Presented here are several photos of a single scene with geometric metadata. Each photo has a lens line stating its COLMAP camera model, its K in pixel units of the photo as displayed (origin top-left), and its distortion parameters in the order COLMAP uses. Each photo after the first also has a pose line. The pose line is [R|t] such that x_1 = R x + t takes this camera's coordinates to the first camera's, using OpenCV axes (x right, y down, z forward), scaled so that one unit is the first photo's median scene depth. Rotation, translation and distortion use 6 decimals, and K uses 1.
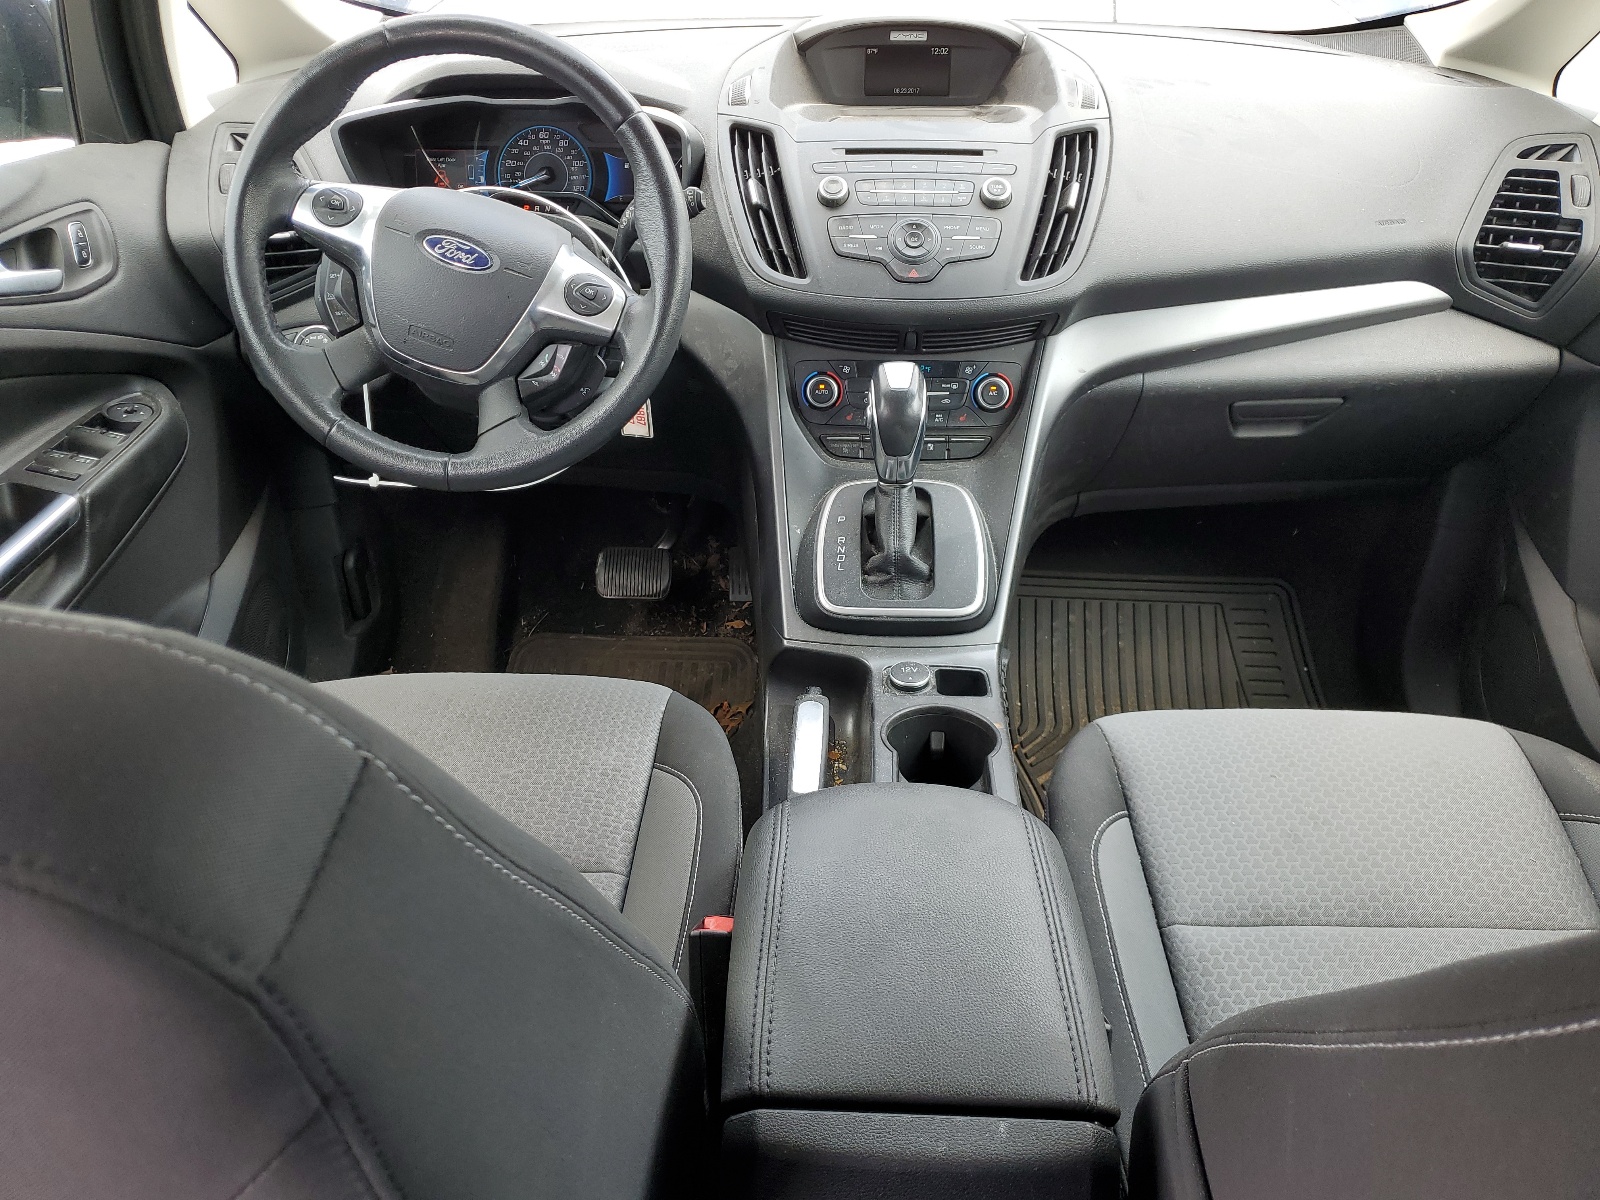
lens RADIAL K [[1213.7, 0, 804.2], [0, 1213.7, 600.2], [0, 0, 1]] dist [0.002370, 0.001777]
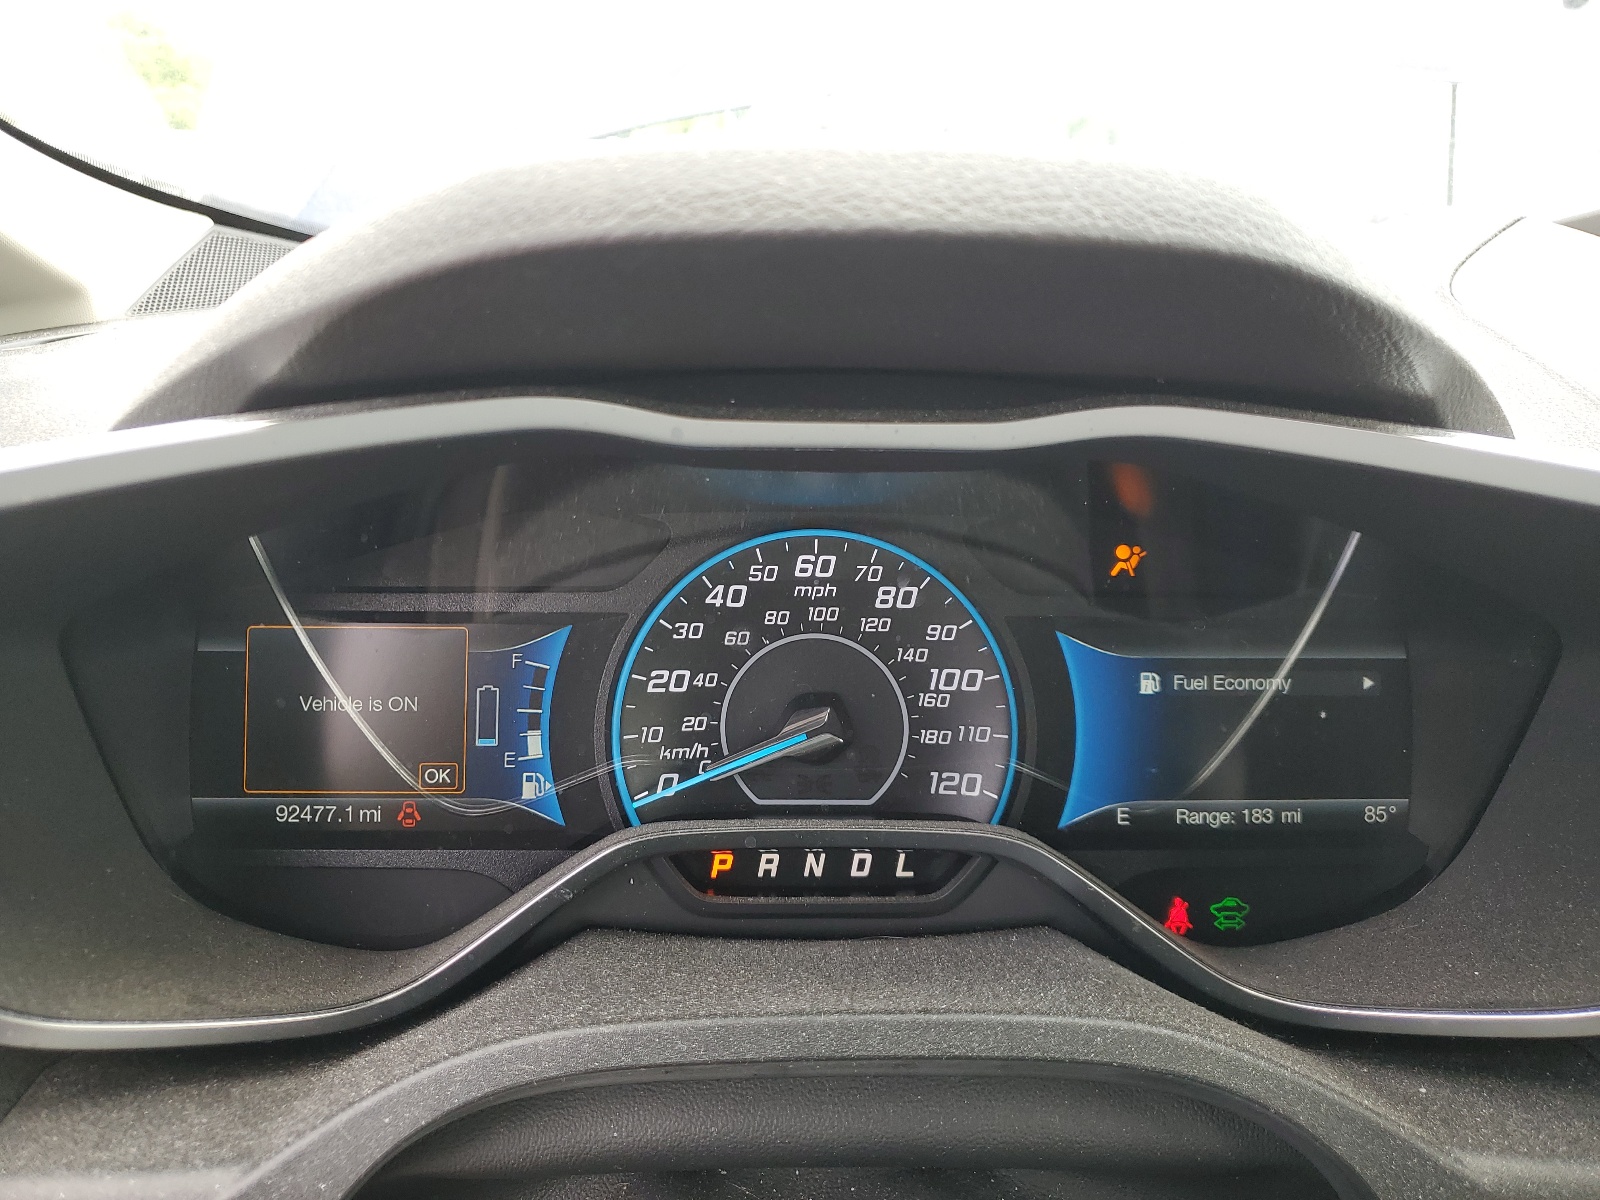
lens RADIAL K [[1213.7, 0, 797.5], [0, 1213.7, 596.9], [0, 0, 1]] dist [0.002370, 0.001777]
pose [[0.994646, -0.003968, 0.103263, -0.241606], [0.029829, 0.967753, -0.250129, -0.317921], [-0.098941, 0.251870, 0.962690, 0.774312]]
